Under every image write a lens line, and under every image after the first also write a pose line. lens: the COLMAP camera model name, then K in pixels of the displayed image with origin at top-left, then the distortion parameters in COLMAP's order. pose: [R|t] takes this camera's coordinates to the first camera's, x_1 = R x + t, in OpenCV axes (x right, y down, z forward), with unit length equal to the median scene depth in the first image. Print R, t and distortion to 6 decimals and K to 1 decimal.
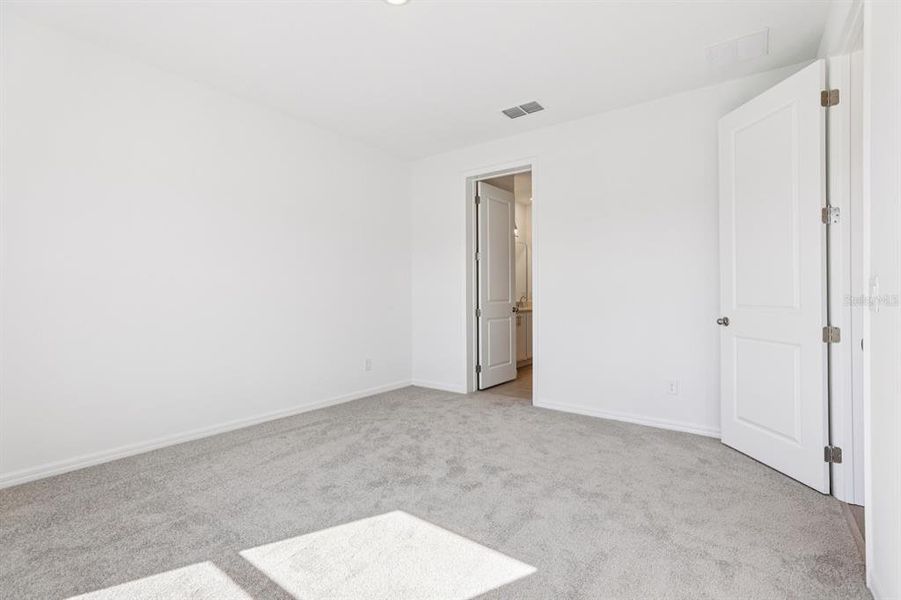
lens RADIAL K [[407.9, 0, 448.2], [0, 407.9, 295.6], [0, 0, 1]] dist [0.000987, 0.000270]
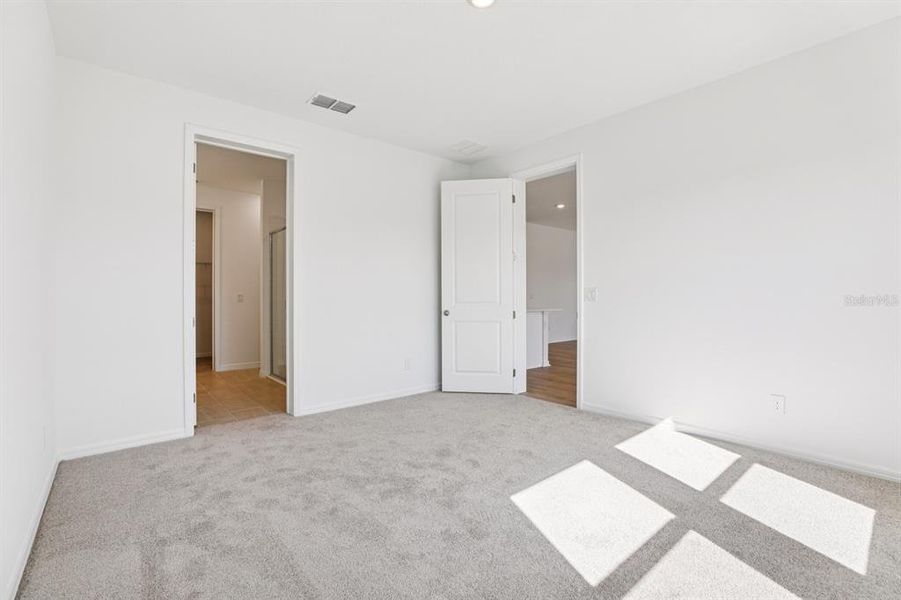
lens RADIAL K [[407.9, 0, 451.0], [0, 407.9, 300.6], [0, 0, 1]] dist [0.000987, 0.000270]
pose [[0.248236, -0.025518, 0.968363, -0.872784], [-0.002699, 0.999631, 0.027034, -0.028551], [-0.968696, -0.009325, 0.248076, 0.625257]]
